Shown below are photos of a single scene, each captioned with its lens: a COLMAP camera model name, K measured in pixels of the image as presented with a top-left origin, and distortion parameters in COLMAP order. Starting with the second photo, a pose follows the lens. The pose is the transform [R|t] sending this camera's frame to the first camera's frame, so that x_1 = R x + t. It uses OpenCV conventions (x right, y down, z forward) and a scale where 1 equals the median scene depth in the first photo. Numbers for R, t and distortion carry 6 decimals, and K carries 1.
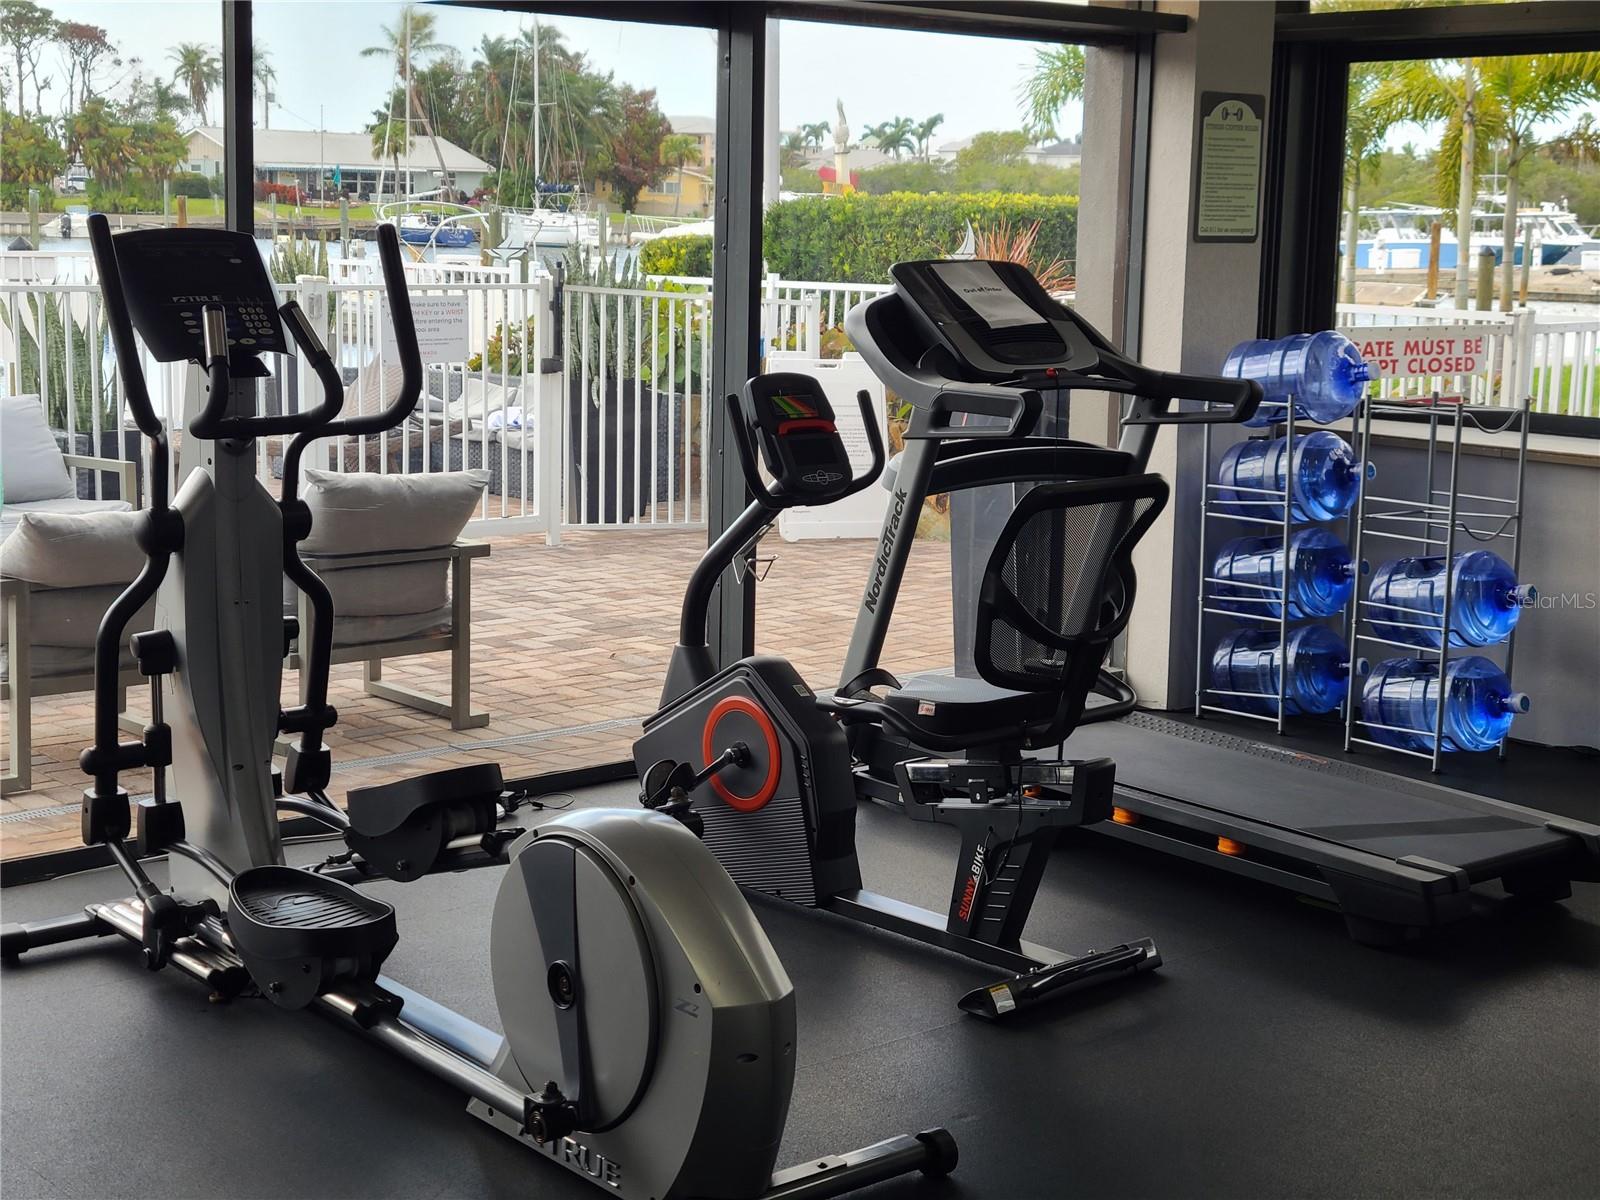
lens RADIAL K [[2347.0, 0, 800.0], [0, 2347.0, 600.0], [0, 0, 1]] dist [0.054962, 0.066415]
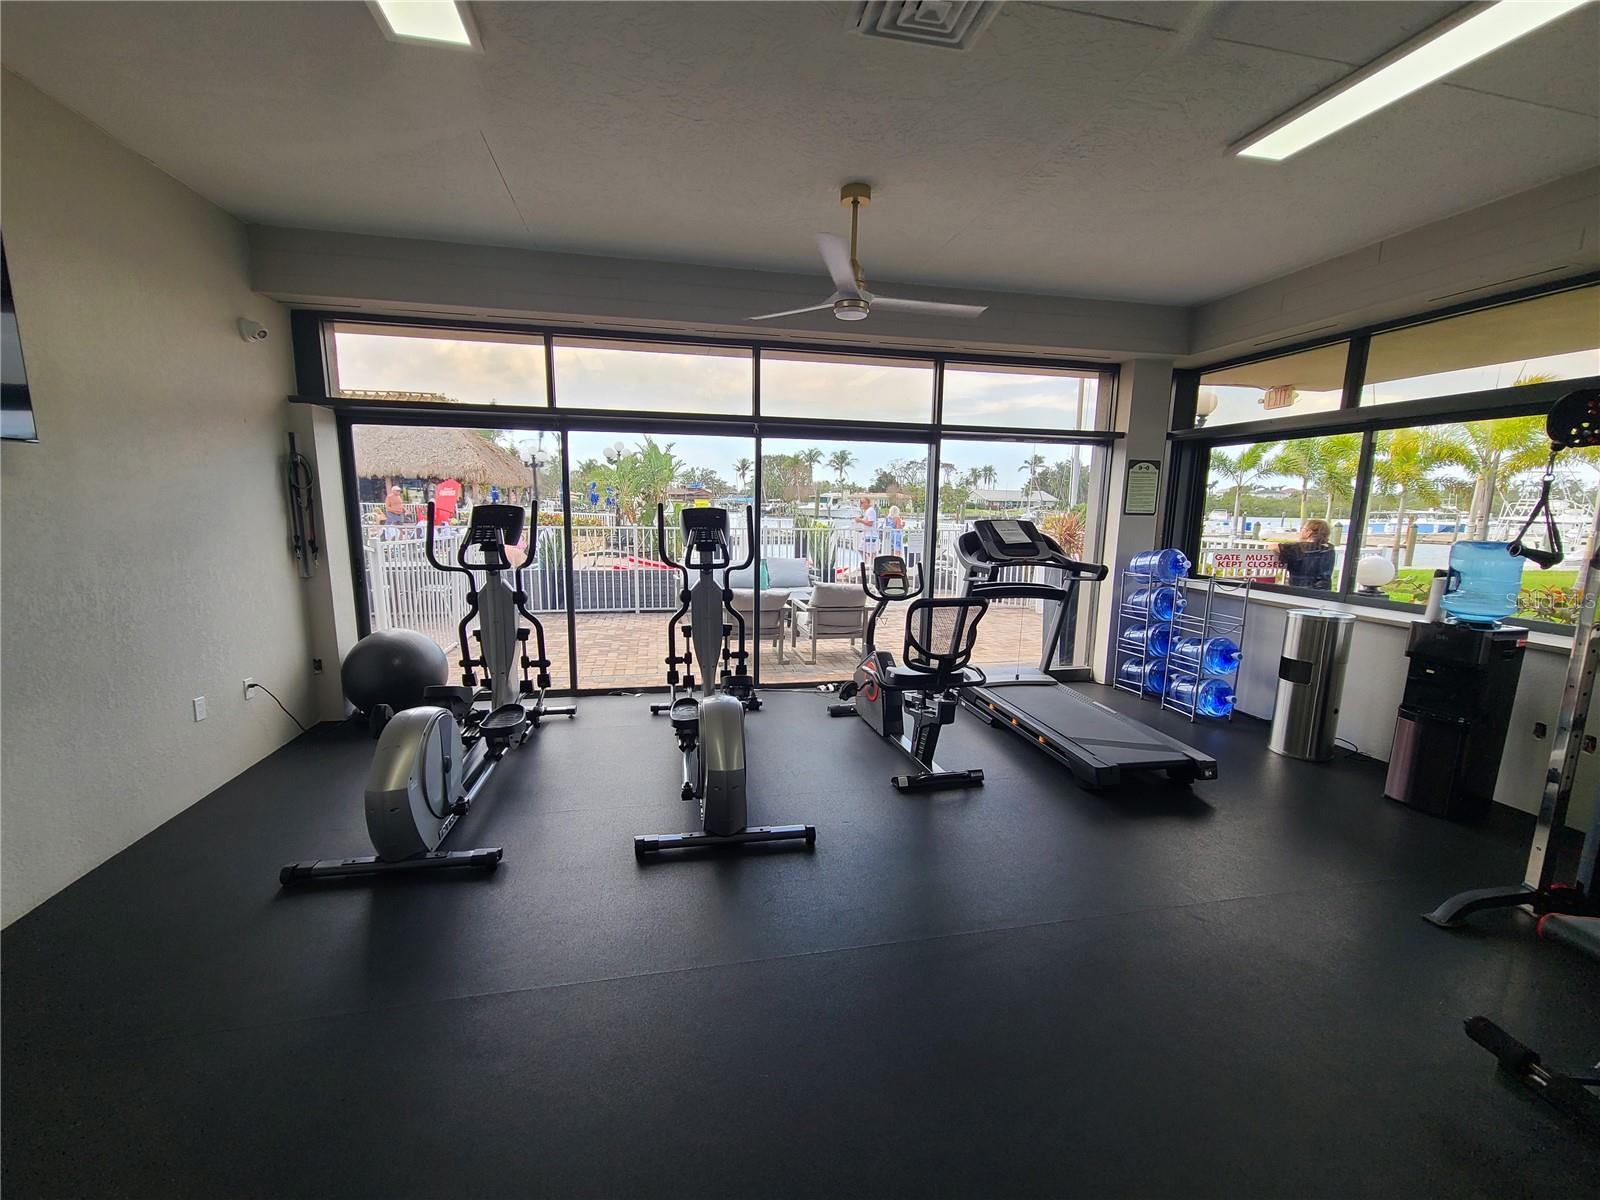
lens RADIAL K [[638.1, 0, 797.8], [0, 638.1, 619.5], [0, 0, 1]] dist [0.001122, 0.000166]
pose [[0.872580, 0.081001, -0.481708, 0.236166], [-0.079489, 0.996557, 0.023587, -0.021473], [0.481960, 0.017709, 0.876014, 0.198221]]
